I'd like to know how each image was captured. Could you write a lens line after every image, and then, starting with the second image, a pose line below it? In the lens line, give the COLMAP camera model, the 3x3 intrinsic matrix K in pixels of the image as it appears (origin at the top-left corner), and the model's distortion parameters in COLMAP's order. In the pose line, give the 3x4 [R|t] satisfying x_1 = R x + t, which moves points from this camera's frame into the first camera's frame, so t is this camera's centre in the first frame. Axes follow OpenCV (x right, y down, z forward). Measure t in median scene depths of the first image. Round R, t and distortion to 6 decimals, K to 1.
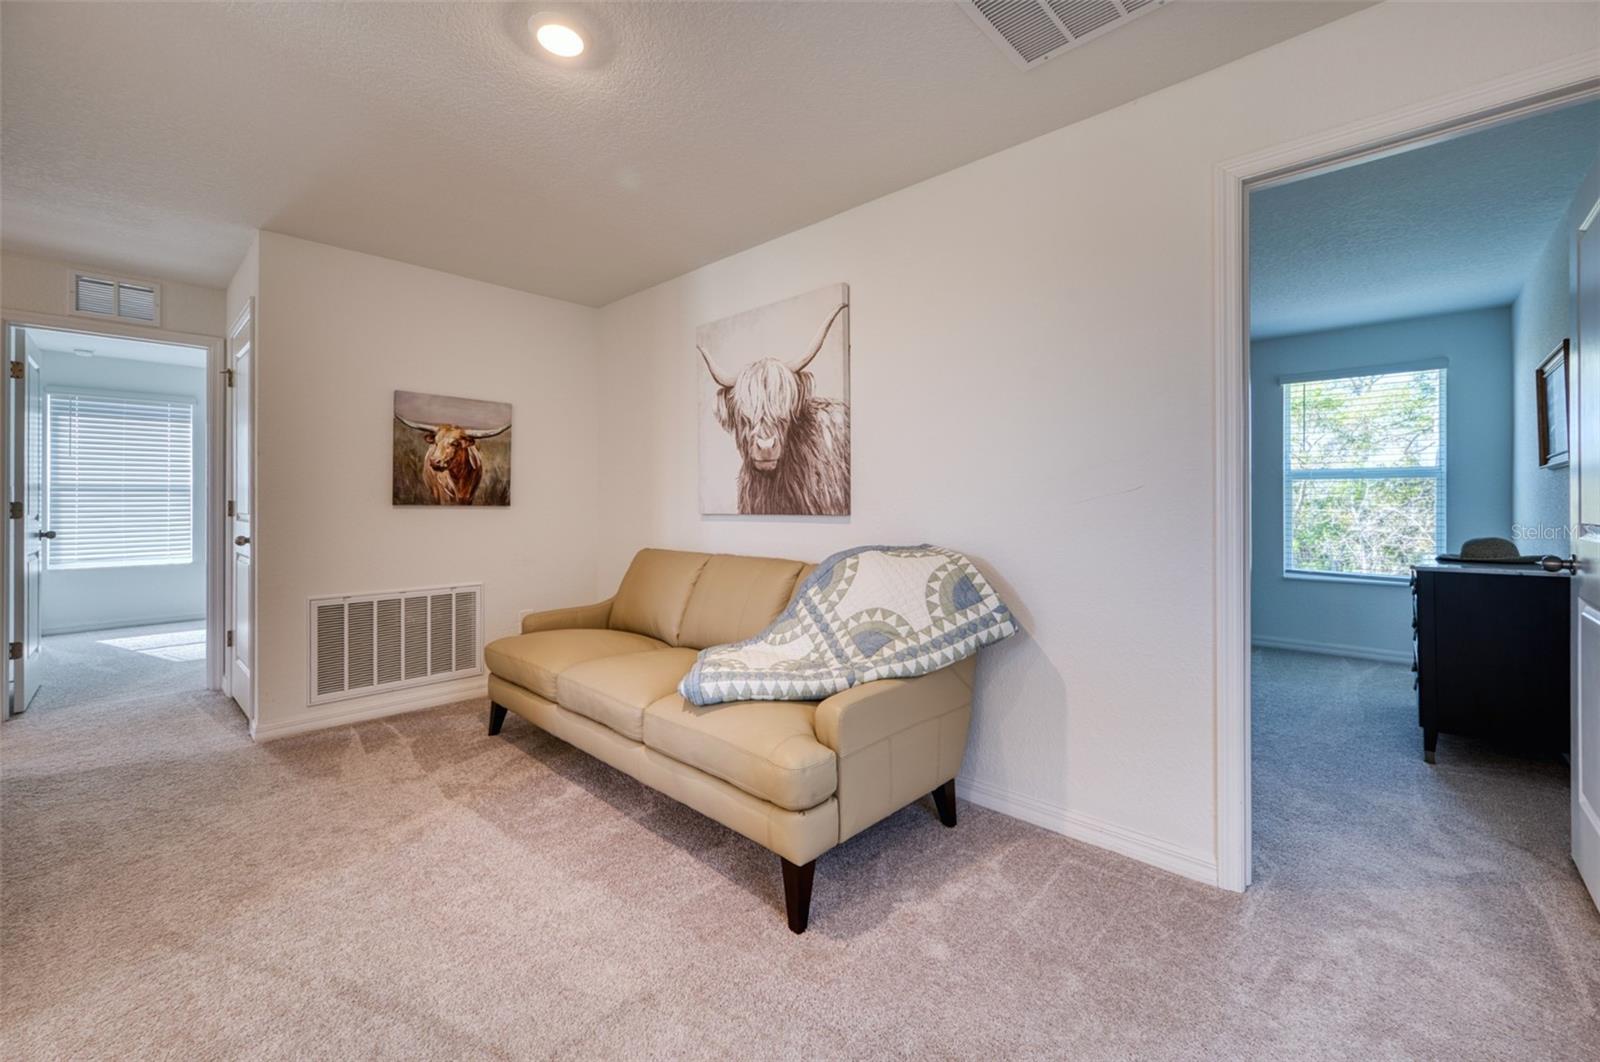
lens RADIAL K [[652.8, 0, 800.8], [0, 652.8, 494.0], [0, 0, 1]] dist [0.000571, -0.000032]
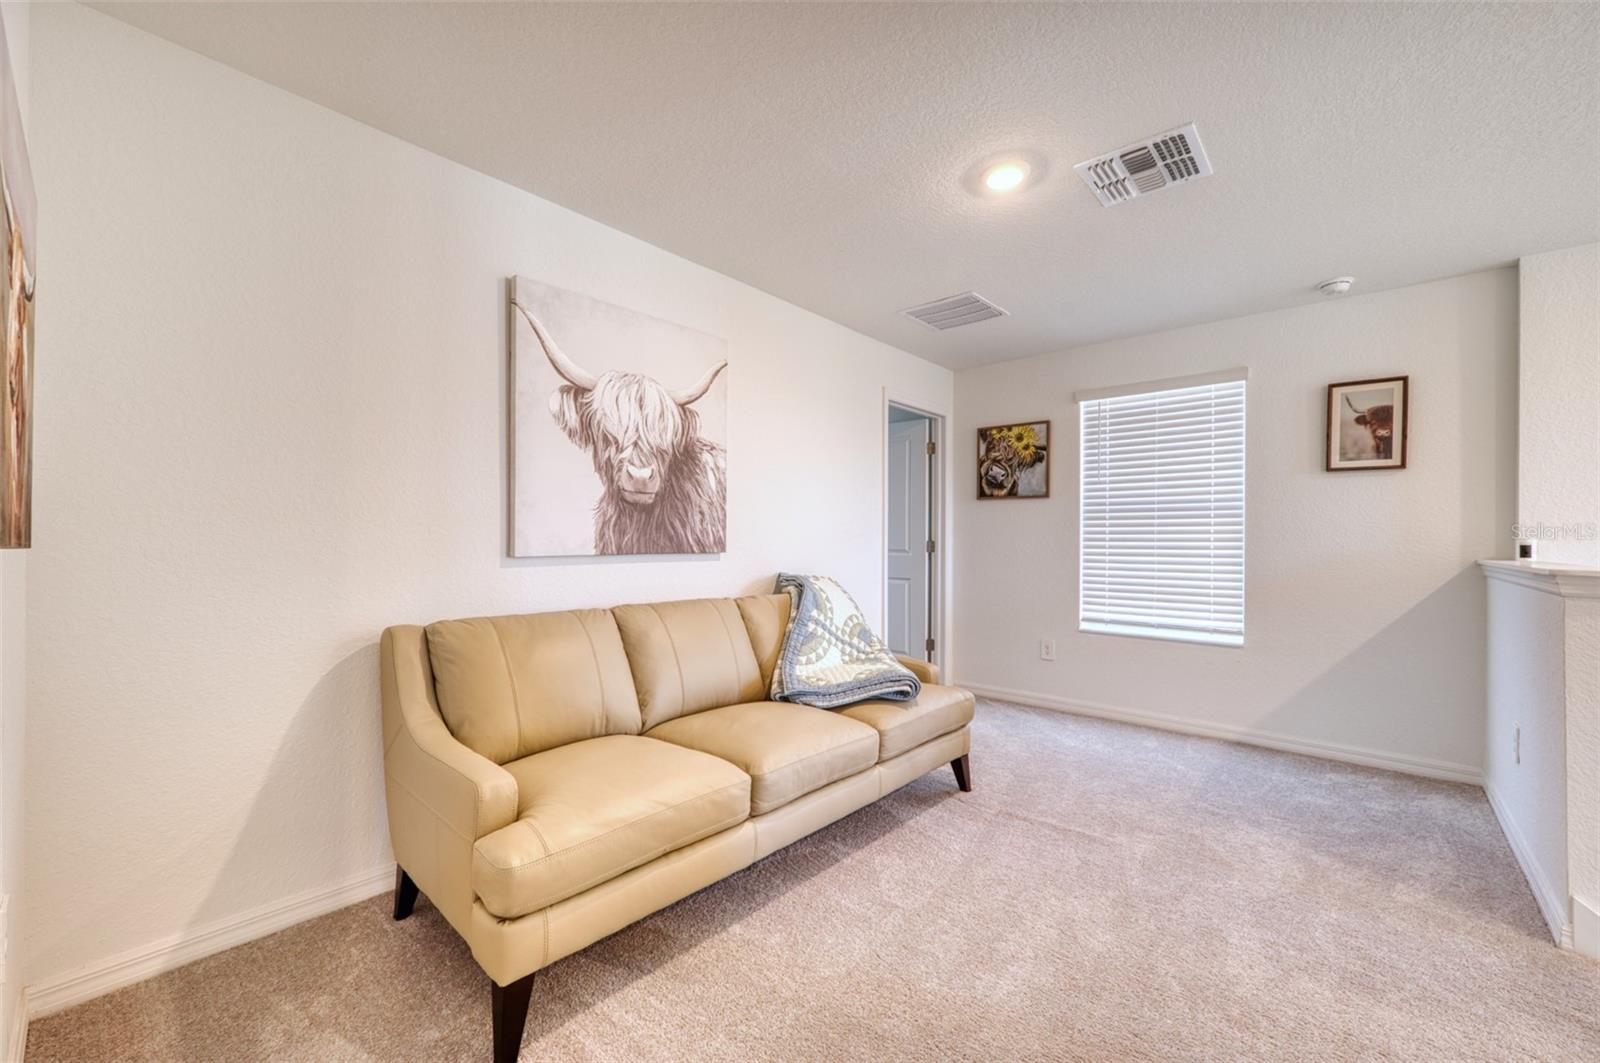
lens RADIAL K [[629.2, 0, 802.3], [0, 629.2, 538.5], [0, 0, 1]] dist [-0.001564, -0.000181]
pose [[-0.029703, 0.004873, 0.999547, -0.907440], [-0.018142, 0.999821, -0.005414, 0.010825], [-0.999394, -0.018294, -0.029609, 0.819324]]
